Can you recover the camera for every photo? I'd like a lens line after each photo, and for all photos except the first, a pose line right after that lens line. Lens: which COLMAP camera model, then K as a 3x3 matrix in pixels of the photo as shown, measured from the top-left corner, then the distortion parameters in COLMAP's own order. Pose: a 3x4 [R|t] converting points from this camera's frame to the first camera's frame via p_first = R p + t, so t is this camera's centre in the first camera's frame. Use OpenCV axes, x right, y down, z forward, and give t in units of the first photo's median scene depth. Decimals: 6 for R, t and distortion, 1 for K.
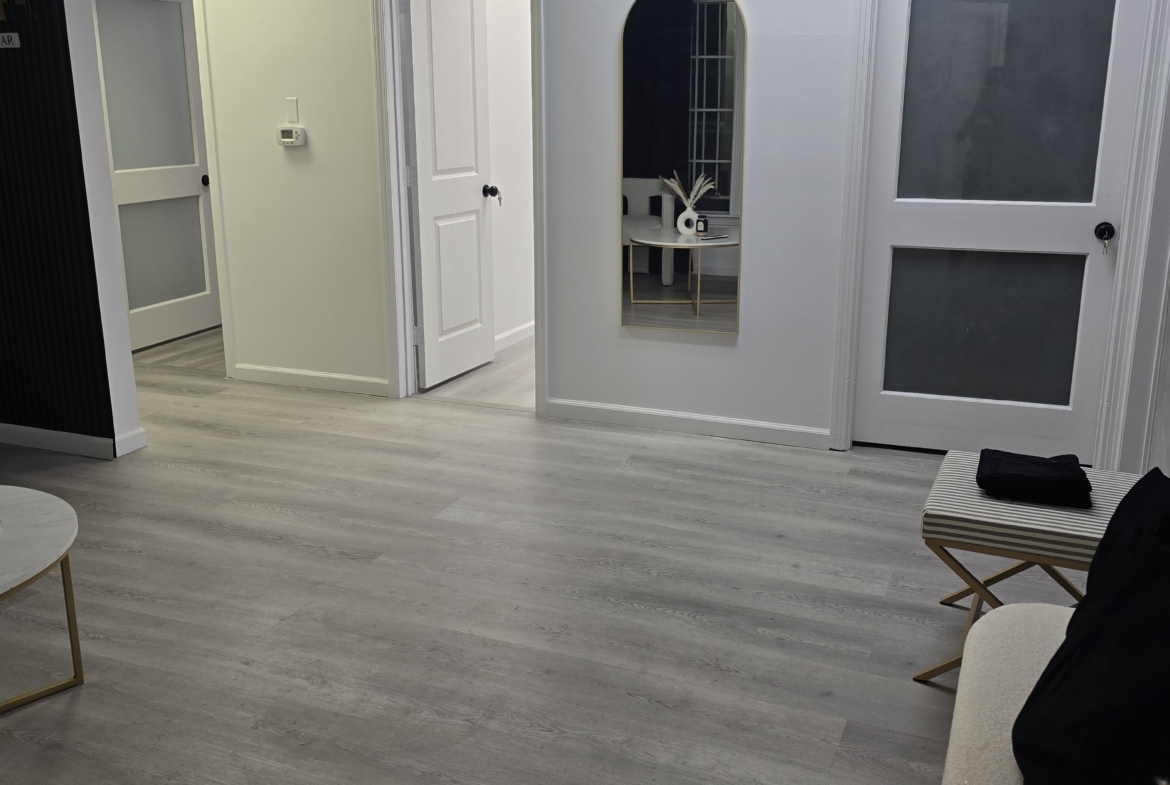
lens RADIAL K [[1111.9, 0, 585.0], [0, 1111.9, 392.5], [0, 0, 1]] dist [0.134162, -0.015905]
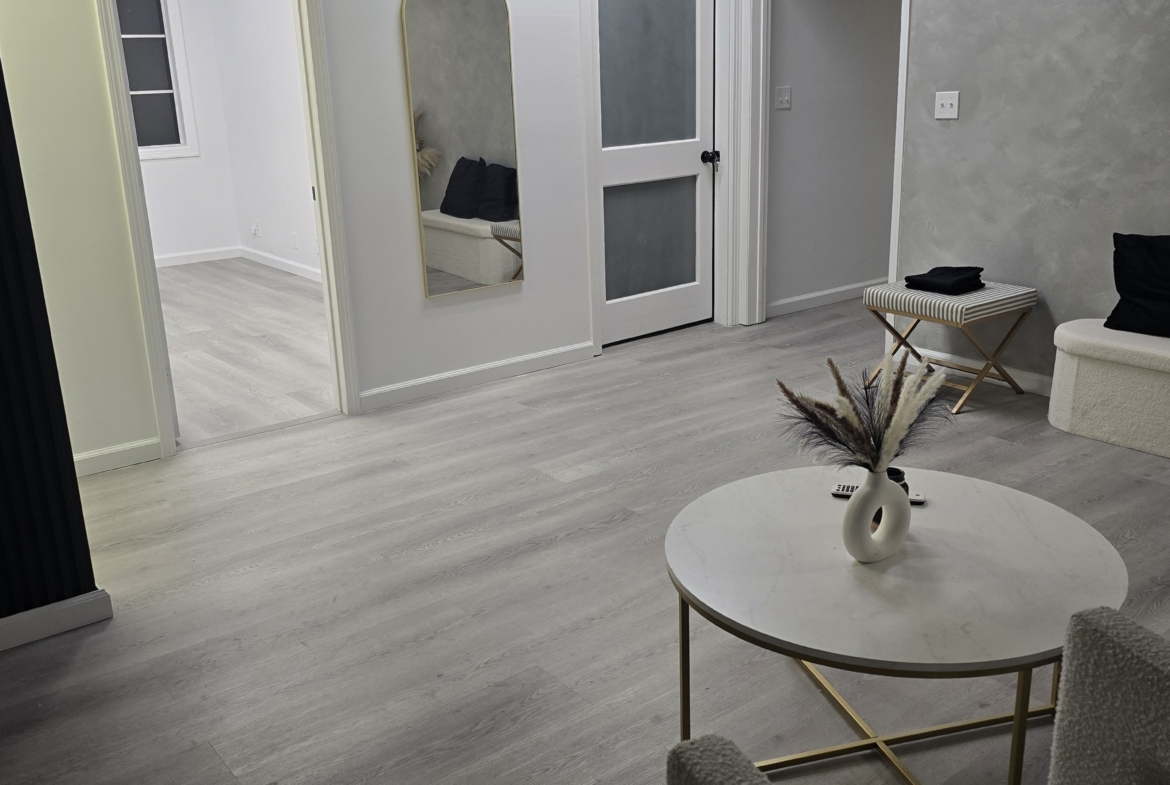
lens RADIAL K [[1111.9, 0, 585.0], [0, 1111.9, 392.5], [0, 0, 1]] dist [0.134162, -0.015905]
pose [[0.473010, -0.262465, 0.841055, -0.845835], [0.260671, 0.953551, 0.150970, -0.101260], [-0.841613, 0.147829, 0.519456, 0.392679]]
